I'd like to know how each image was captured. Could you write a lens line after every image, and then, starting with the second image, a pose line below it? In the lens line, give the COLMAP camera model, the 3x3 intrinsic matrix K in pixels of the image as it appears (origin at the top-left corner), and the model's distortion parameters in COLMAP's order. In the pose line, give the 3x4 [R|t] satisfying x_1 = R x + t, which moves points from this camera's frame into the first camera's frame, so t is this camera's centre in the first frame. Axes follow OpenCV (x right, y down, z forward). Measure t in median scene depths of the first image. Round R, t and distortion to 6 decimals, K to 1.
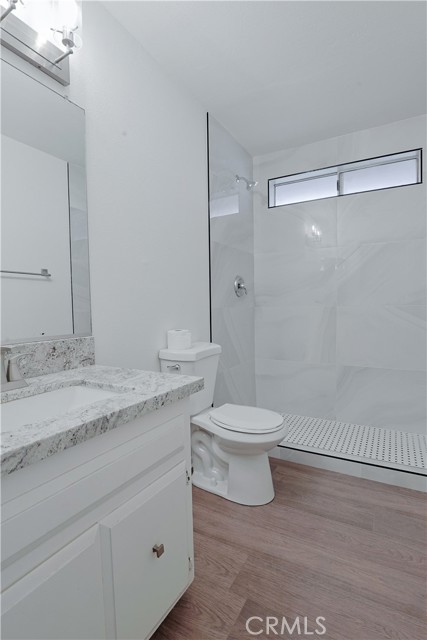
lens RADIAL K [[329.1, 0, 215.6], [0, 329.1, 324.3], [0, 0, 1]] dist [0.000484, -0.001319]
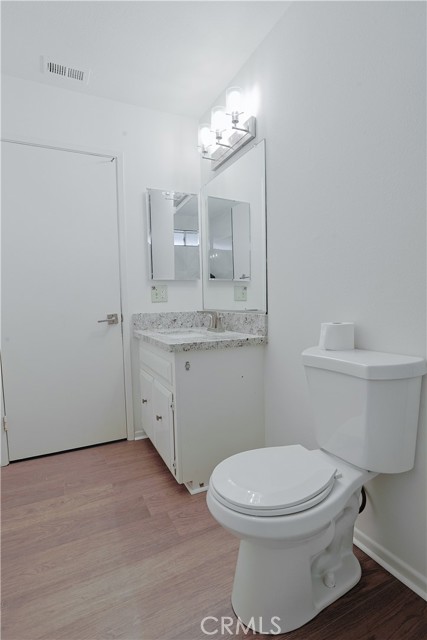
lens RADIAL K [[329.1, 0, 215.4], [0, 329.1, 321.3], [0, 0, 1]] dist [0.000484, -0.001319]
pose [[-0.582193, 0.078062, -0.809295, 0.855408], [-0.014293, 0.994244, 0.106184, -0.077230], [0.812925, 0.073386, -0.577726, 1.717219]]
